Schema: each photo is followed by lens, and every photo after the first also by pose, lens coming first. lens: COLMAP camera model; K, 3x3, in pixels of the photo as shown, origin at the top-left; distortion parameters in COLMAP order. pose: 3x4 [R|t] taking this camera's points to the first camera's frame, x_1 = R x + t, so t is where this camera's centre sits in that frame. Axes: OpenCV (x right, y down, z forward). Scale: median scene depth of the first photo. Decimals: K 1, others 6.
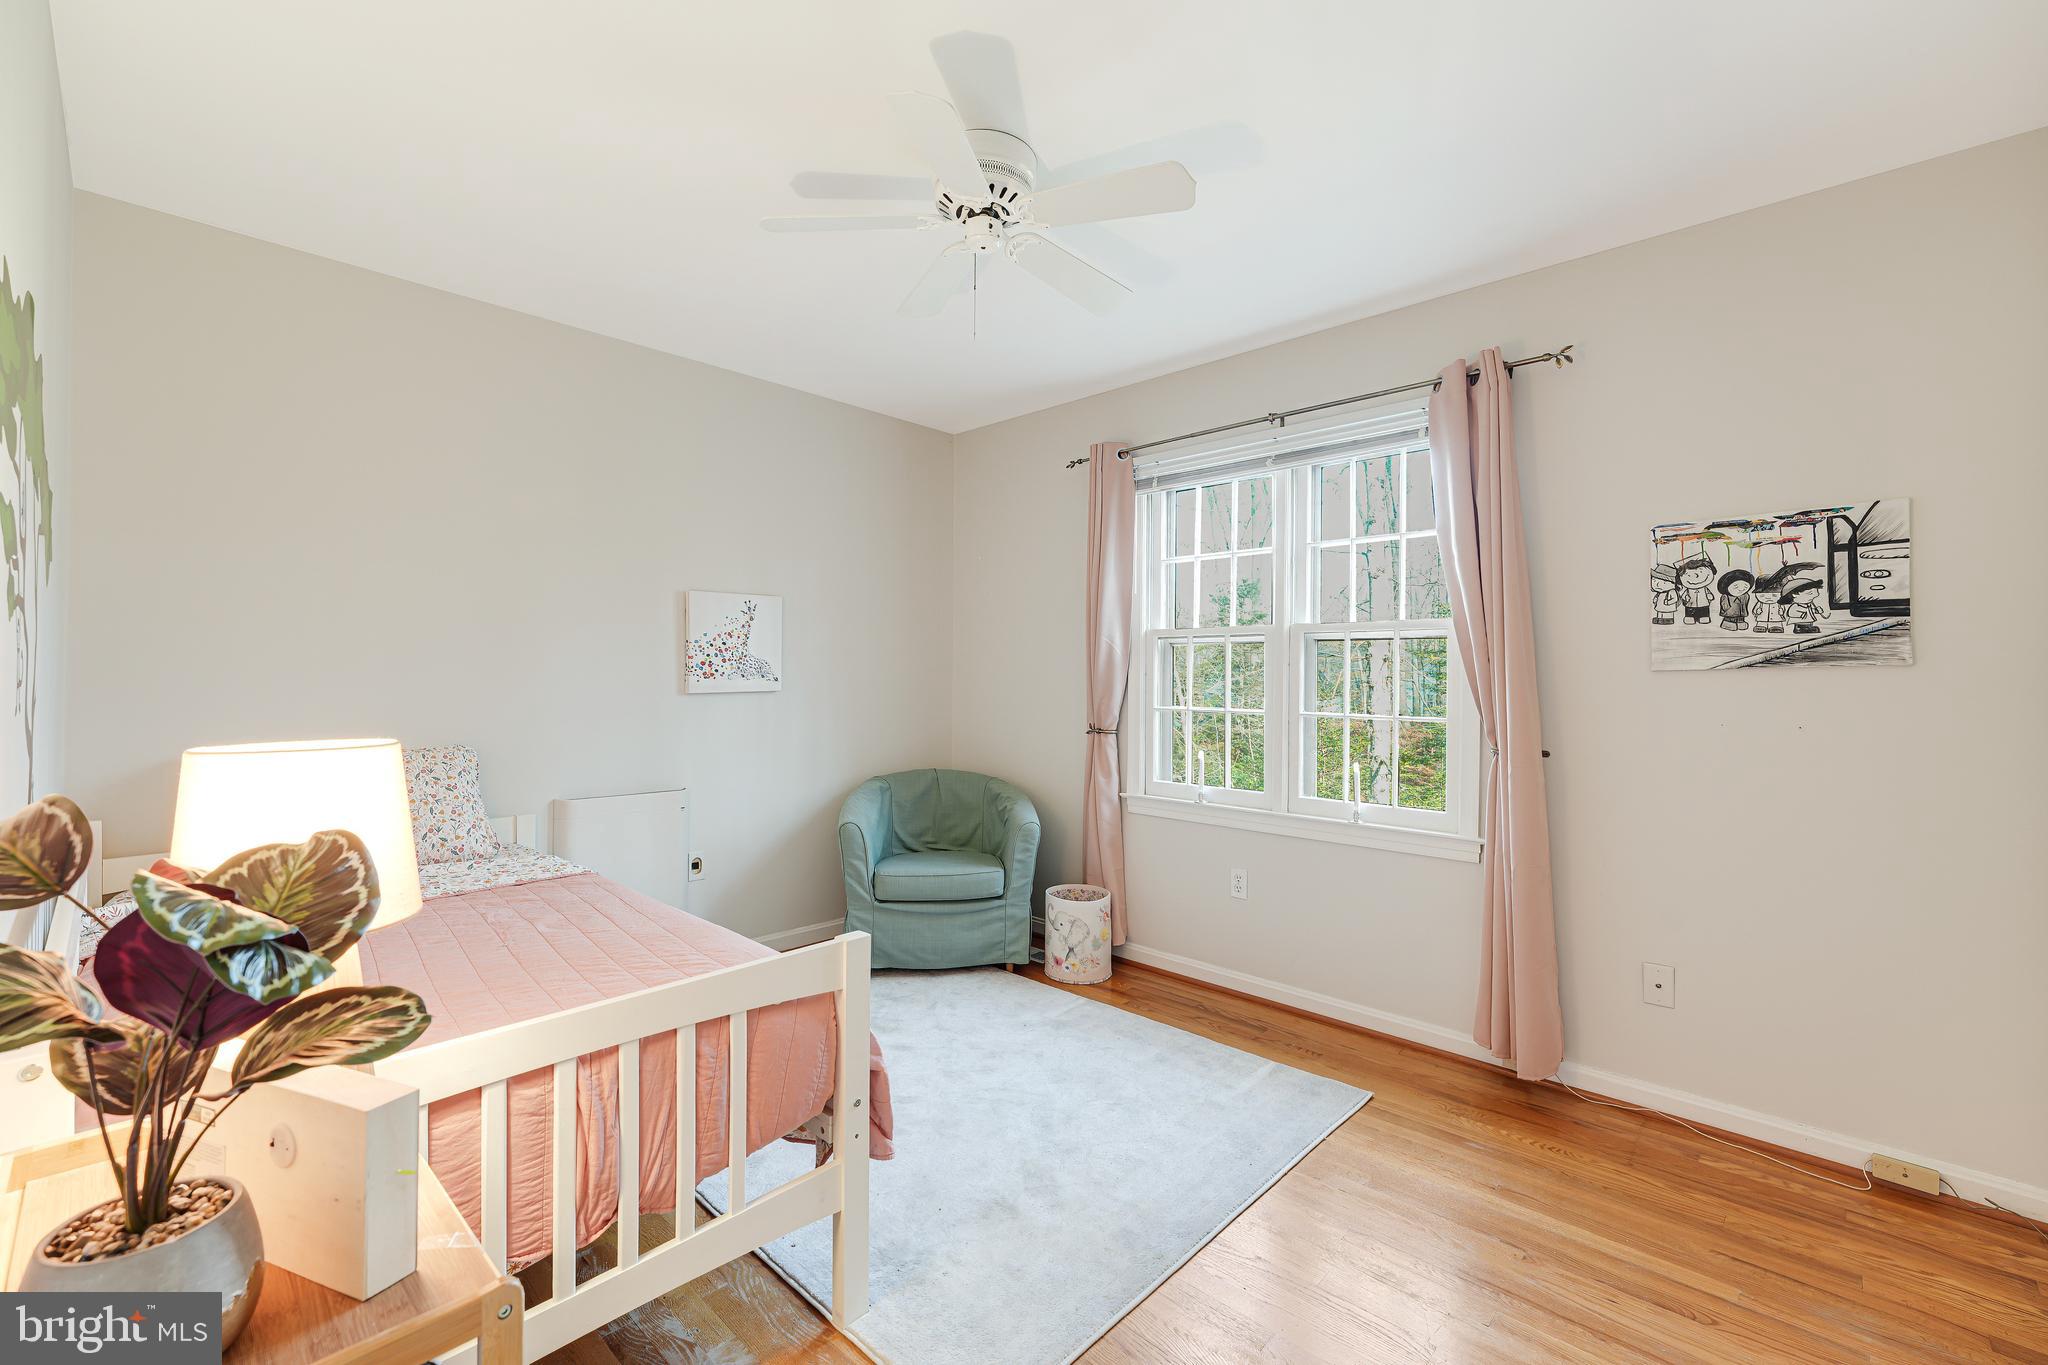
lens RADIAL K [[840.0, 0, 1019.7], [0, 840.0, 676.7], [0, 0, 1]] dist [-0.000569, -0.000021]
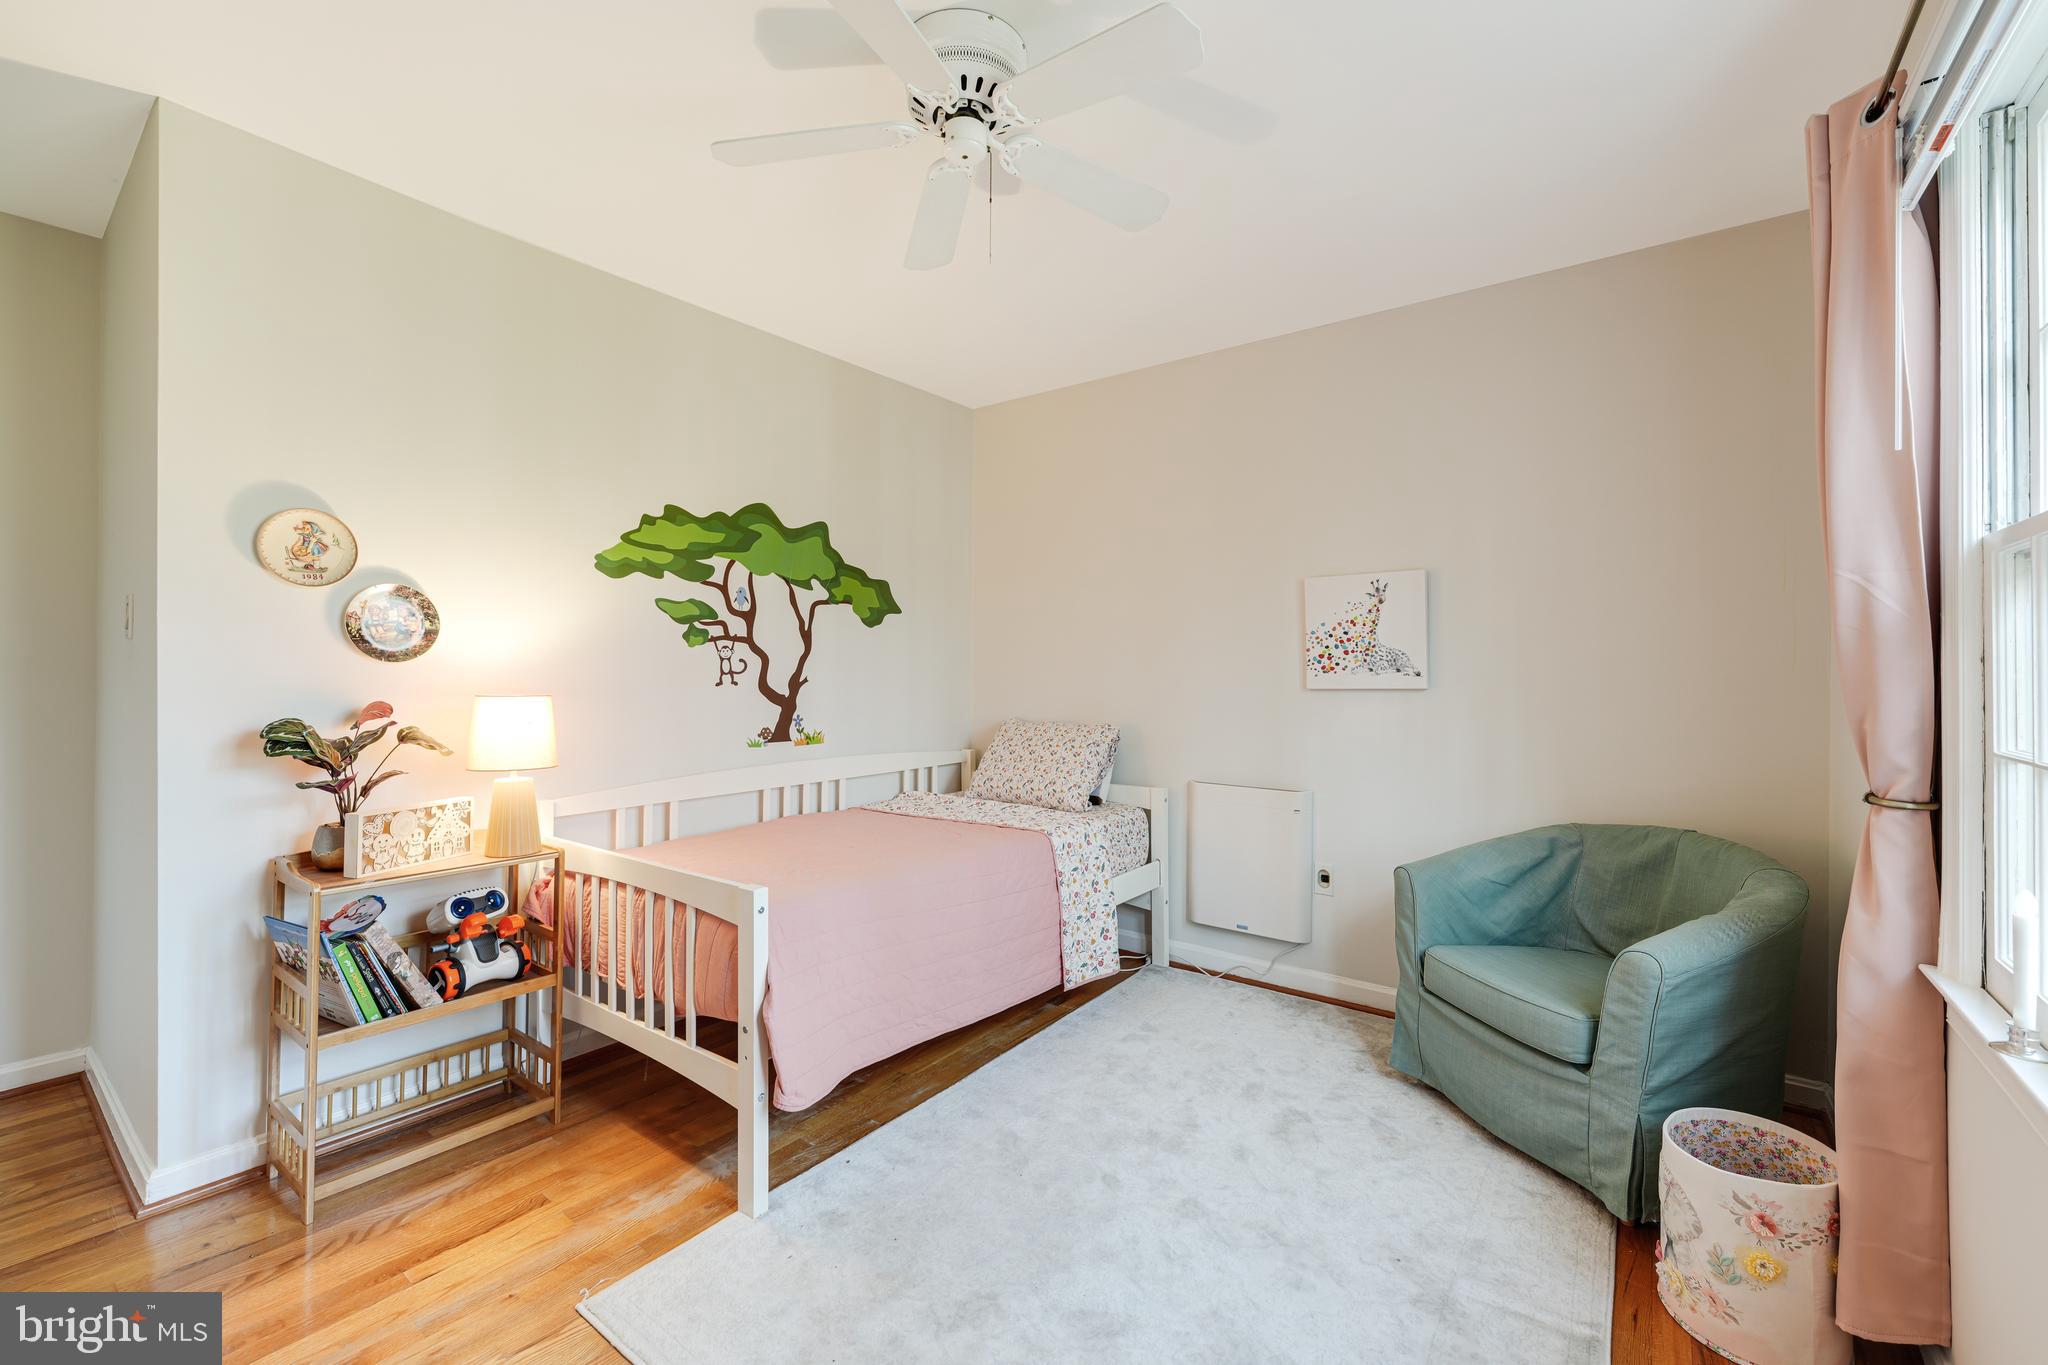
lens RADIAL K [[834.0, 0, 1035.3], [0, 834.0, 659.1], [0, 0, 1]] dist [0.001504, 0.000277]
pose [[0.143221, -0.018762, -0.989513, 0.473720], [-0.001015, 0.999817, -0.019104, 0.004791], [0.989690, 0.003741, 0.143176, 0.564977]]
